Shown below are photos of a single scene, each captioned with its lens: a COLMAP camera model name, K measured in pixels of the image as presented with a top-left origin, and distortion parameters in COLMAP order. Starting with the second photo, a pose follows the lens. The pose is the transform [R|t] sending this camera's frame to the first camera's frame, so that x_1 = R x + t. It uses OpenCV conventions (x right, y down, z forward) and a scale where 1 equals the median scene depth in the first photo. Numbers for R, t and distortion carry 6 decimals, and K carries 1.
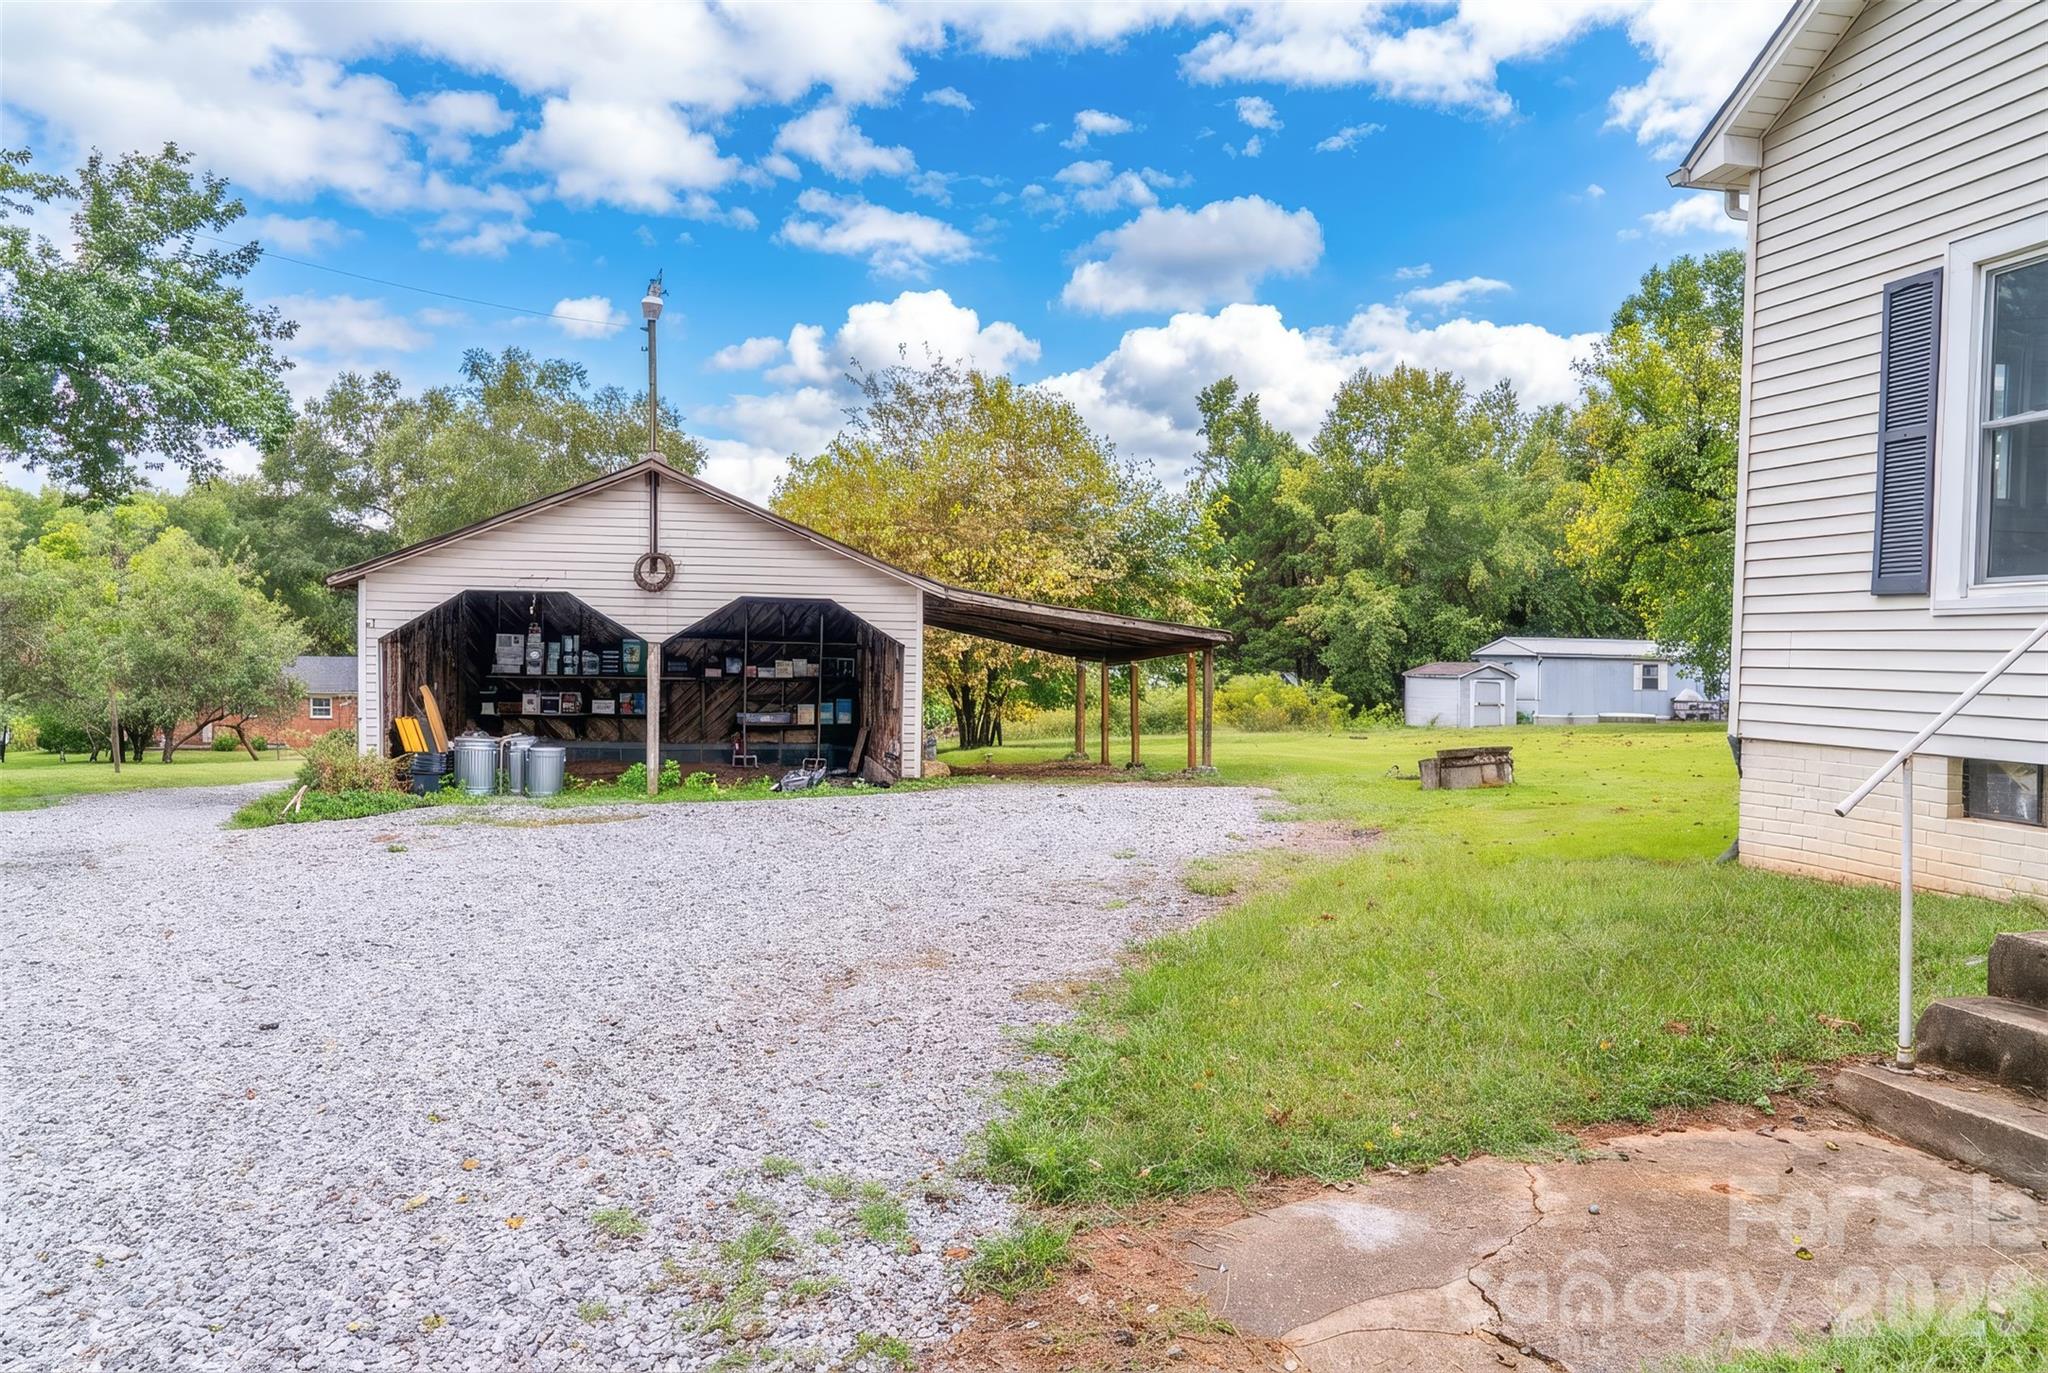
lens RADIAL K [[1328.4, 0, 1024.0], [0, 1328.4, 686.5], [0, 0, 1]] dist [0.002293, 0.000534]
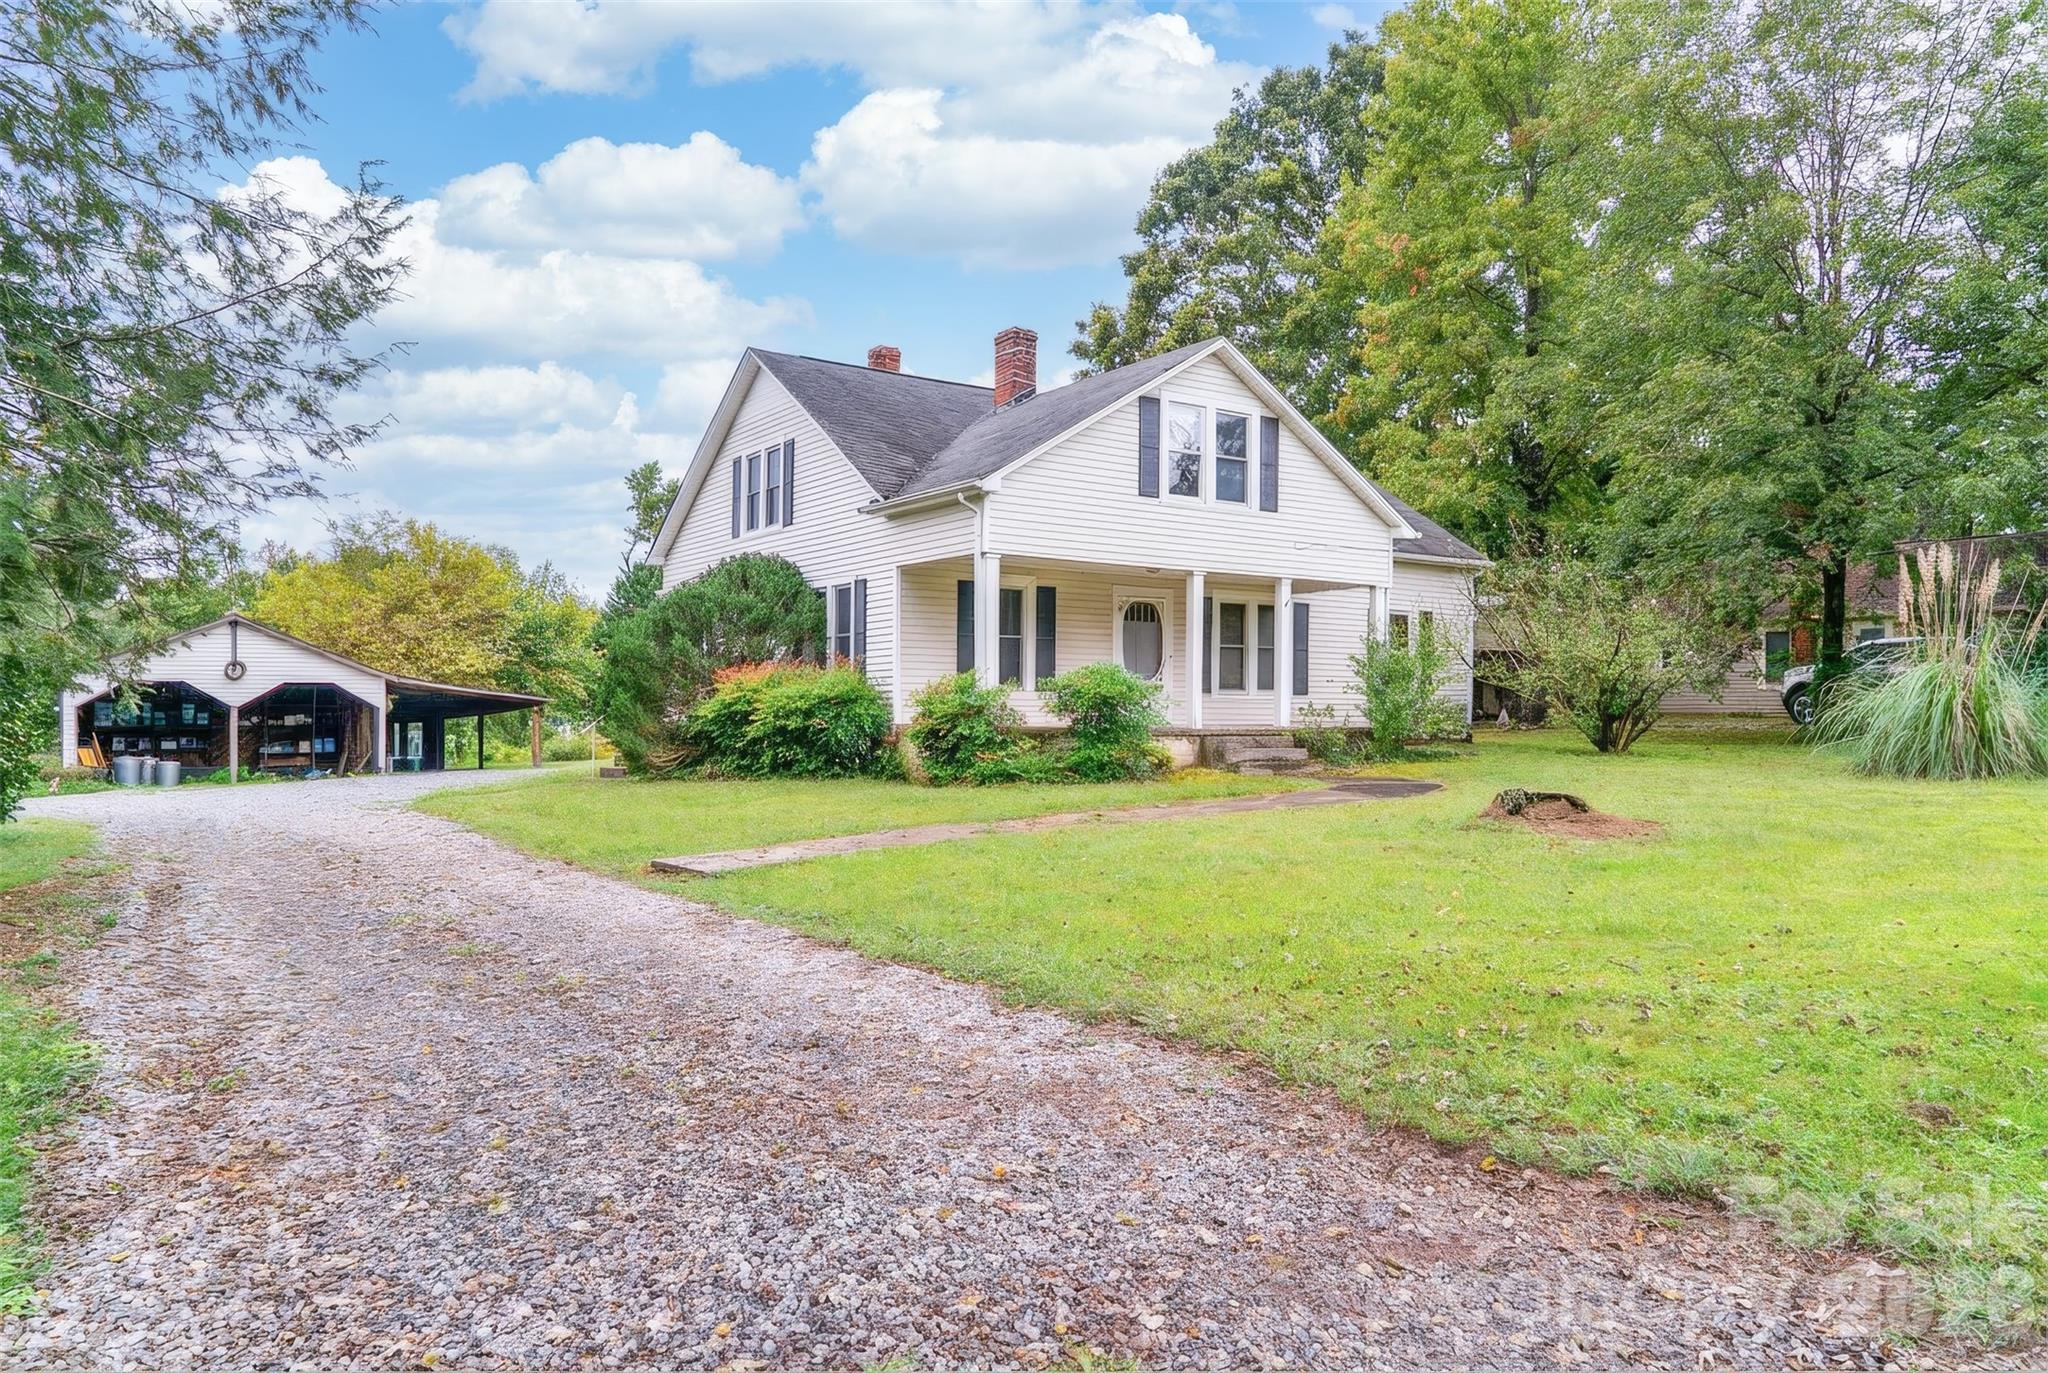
lens RADIAL K [[1328.4, 0, 1024.0], [0, 1328.4, 686.5], [0, 0, 1]] dist [0.002293, 0.000534]
pose [[0.922767, -0.011629, 0.385182, 0.041185], [0.025973, 0.999148, -0.032058, 0.030315], [-0.384482, 0.039586, 0.922284, -1.239051]]
